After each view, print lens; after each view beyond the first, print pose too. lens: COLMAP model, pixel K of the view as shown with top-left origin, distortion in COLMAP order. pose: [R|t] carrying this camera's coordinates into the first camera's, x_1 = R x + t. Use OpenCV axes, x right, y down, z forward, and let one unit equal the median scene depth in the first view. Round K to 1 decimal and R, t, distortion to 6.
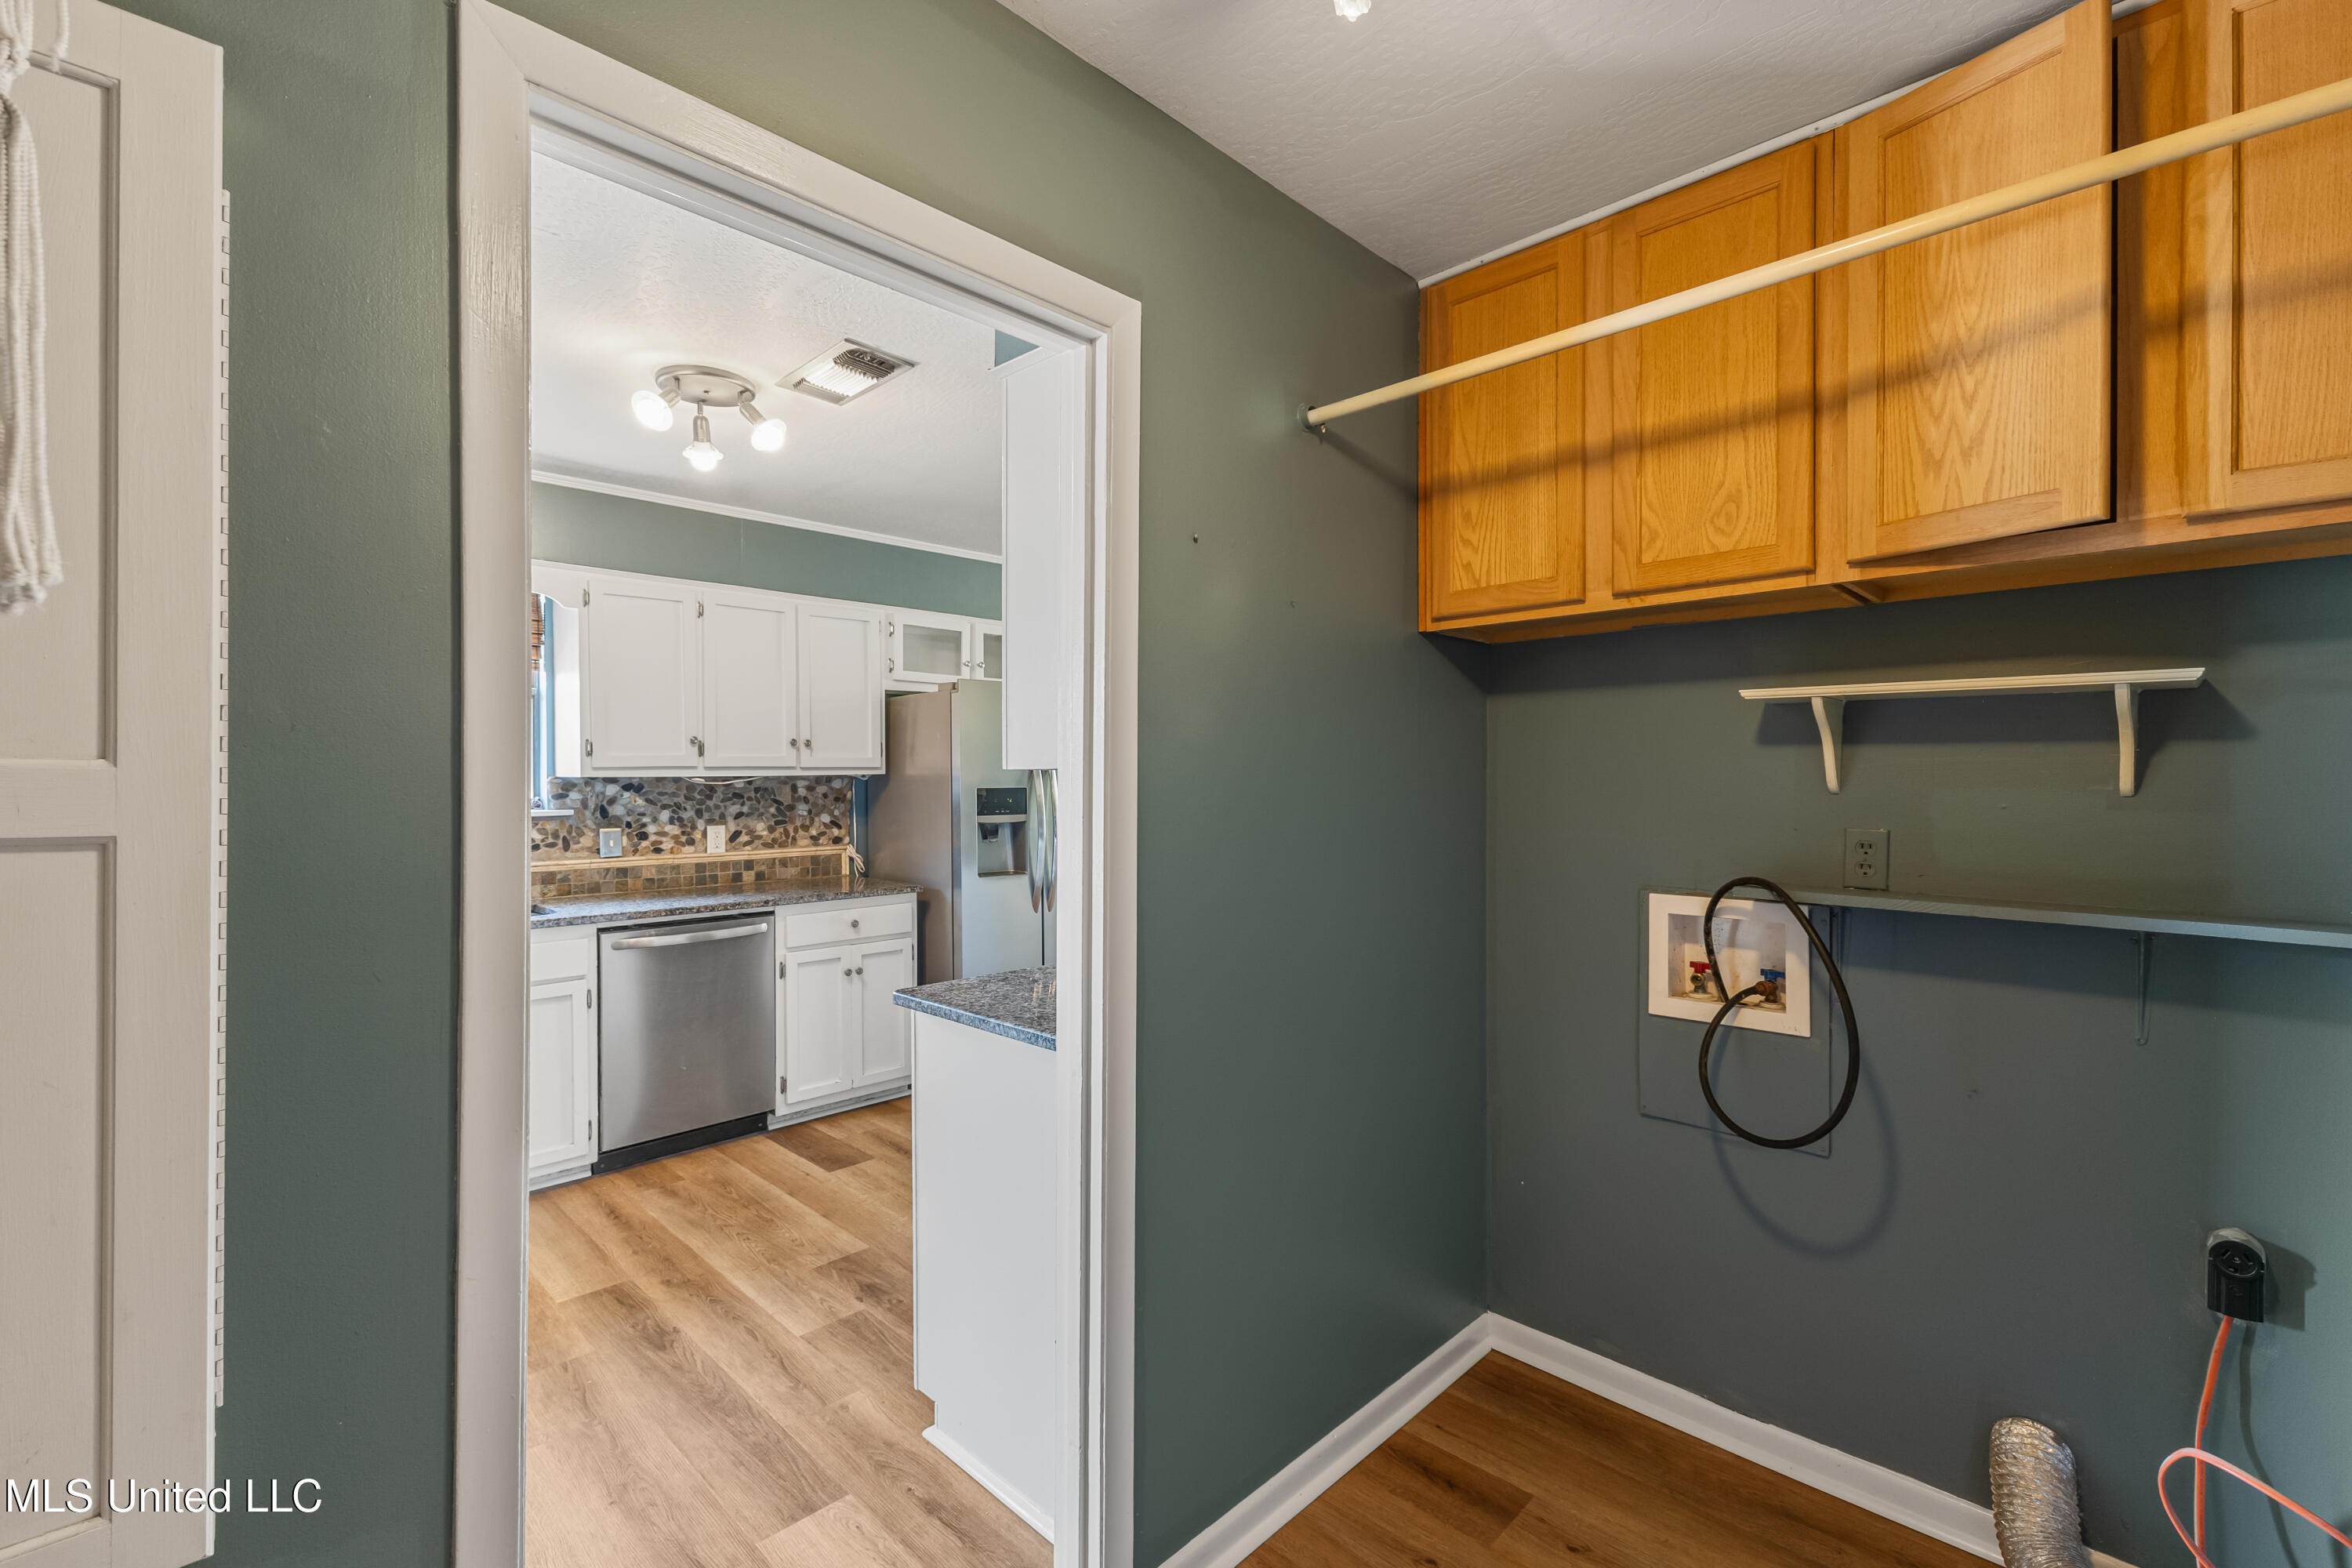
lens RADIAL K [[1011.1, 0, 1176.0], [0, 1011.1, 784.0], [0, 0, 1]] dist [0.008225, 0.000309]
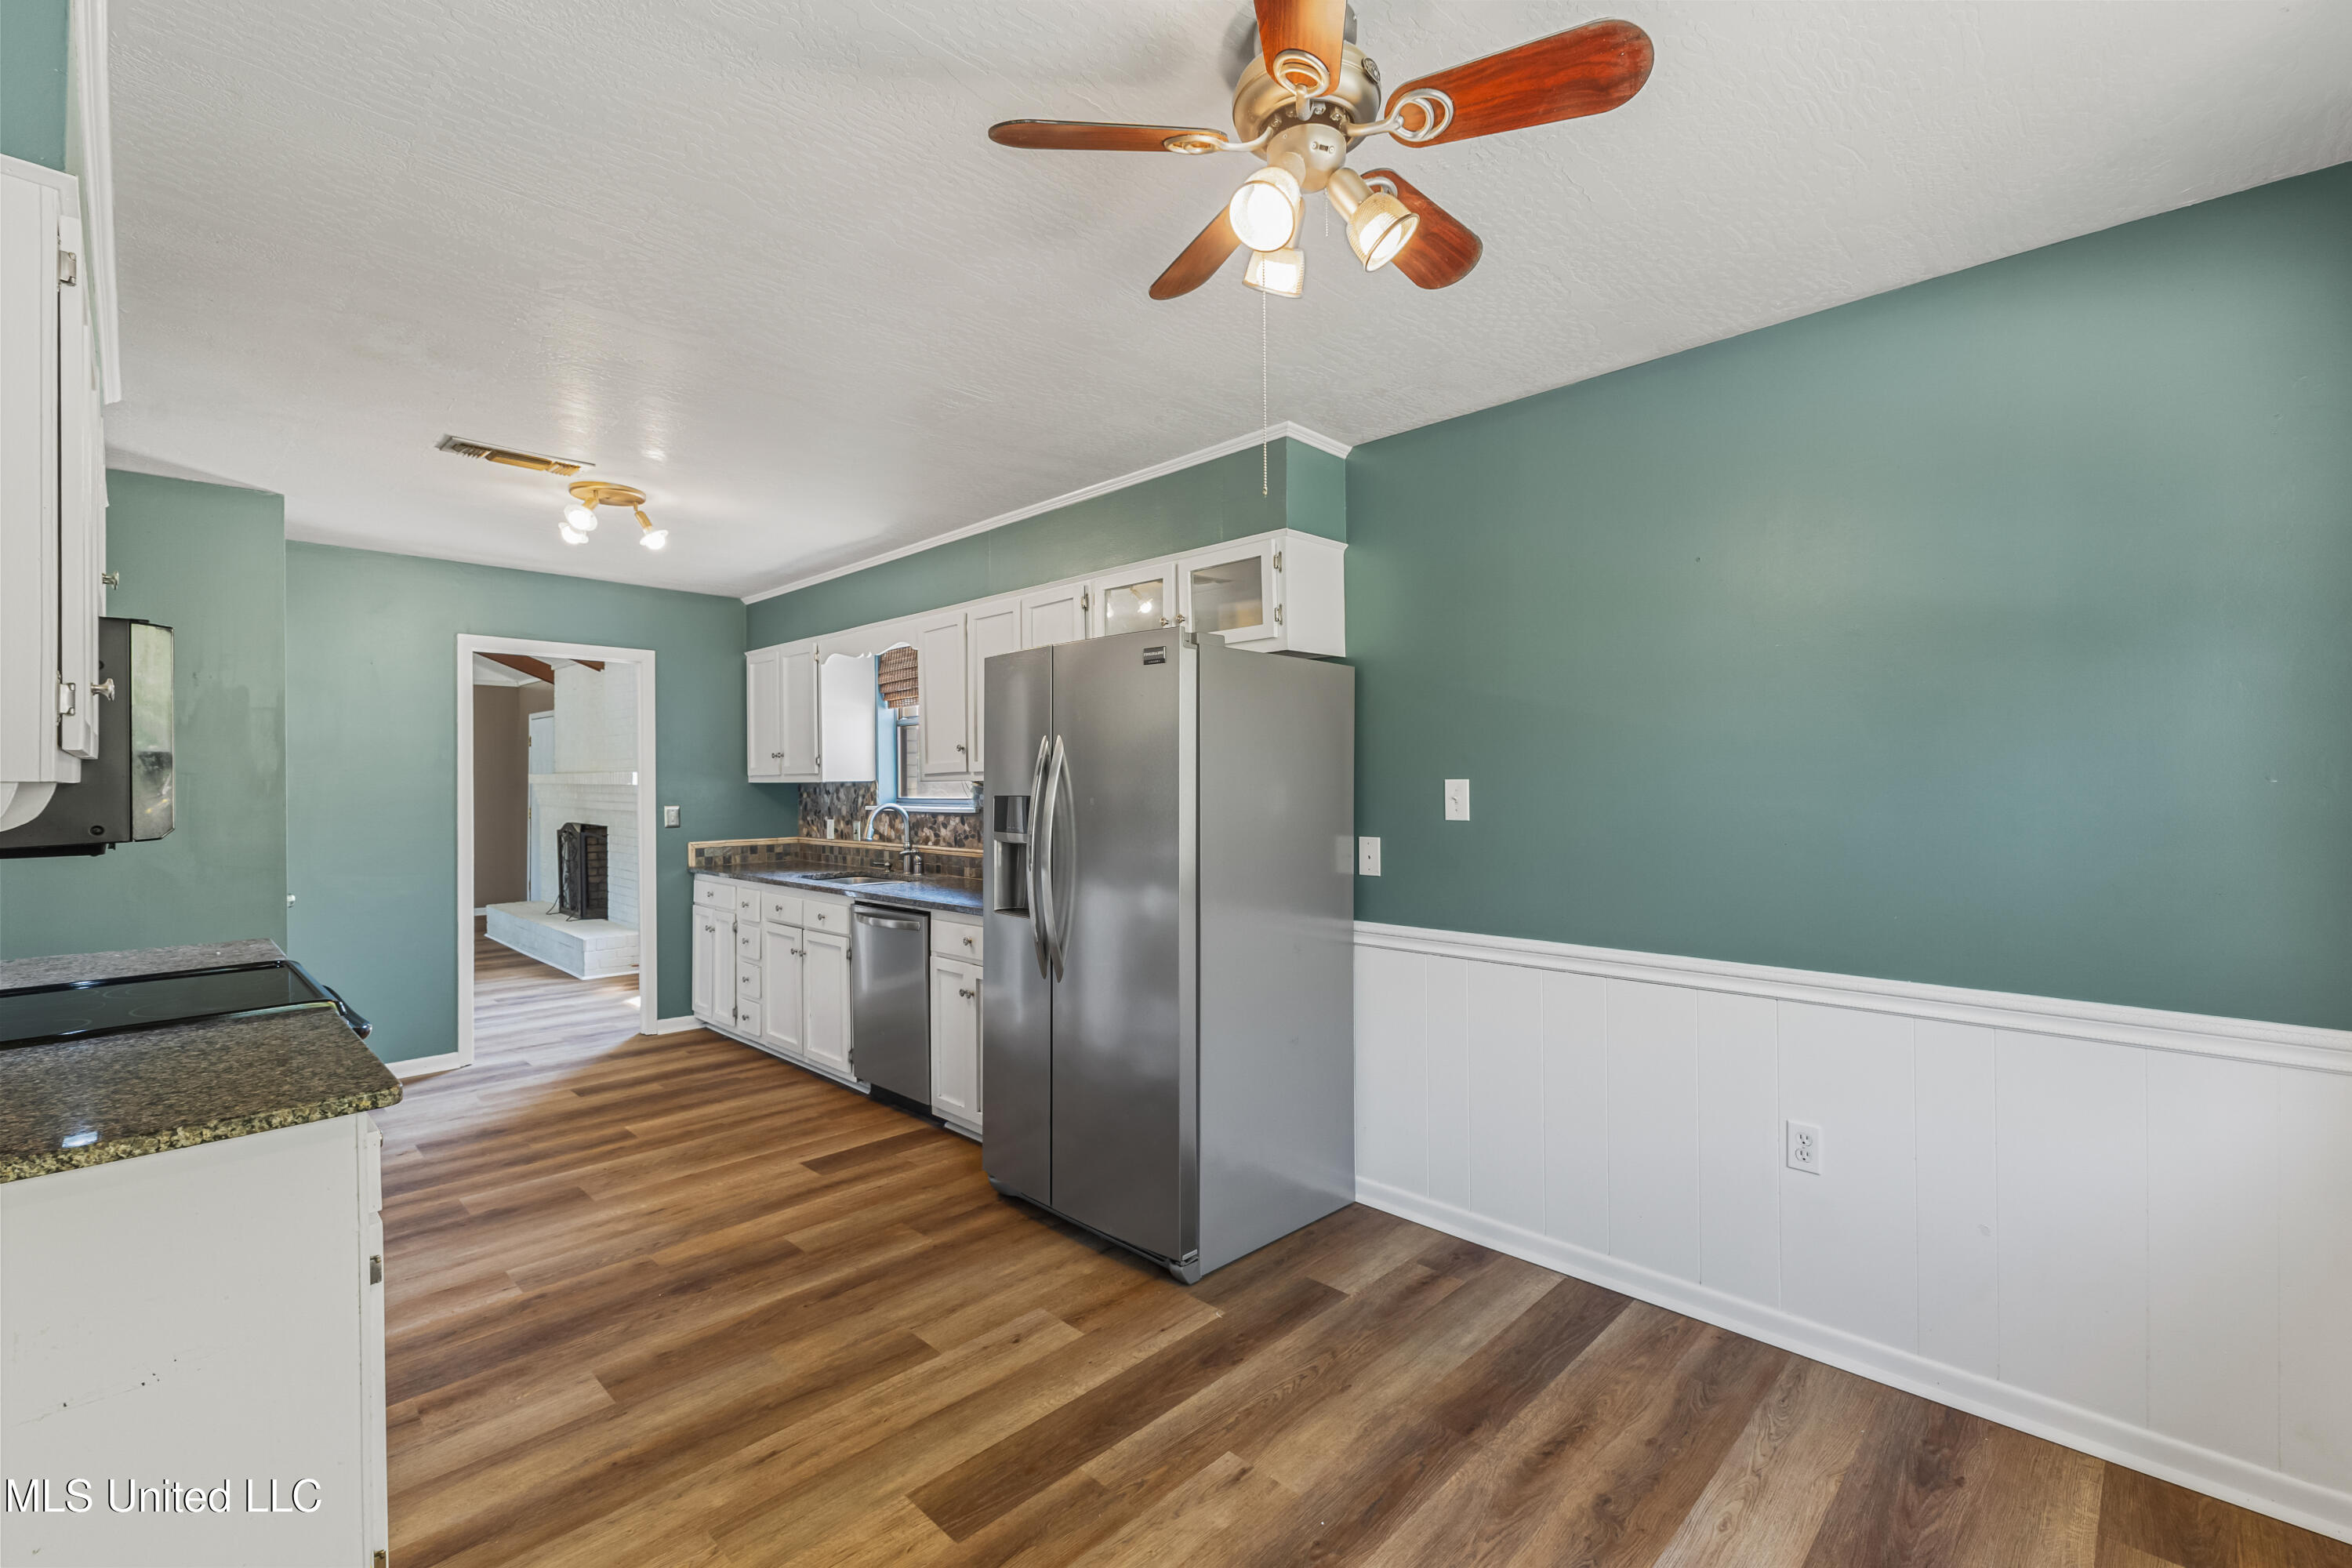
lens RADIAL K [[1011.1, 0, 1176.0], [0, 1011.1, 784.0], [0, 0, 1]] dist [0.008225, 0.000309]
pose [[0.003637, 0.007402, -0.999966, 0.716111], [-0.001173, 0.999972, 0.007398, -0.014396], [0.999993, 0.001146, 0.003646, 1.424033]]
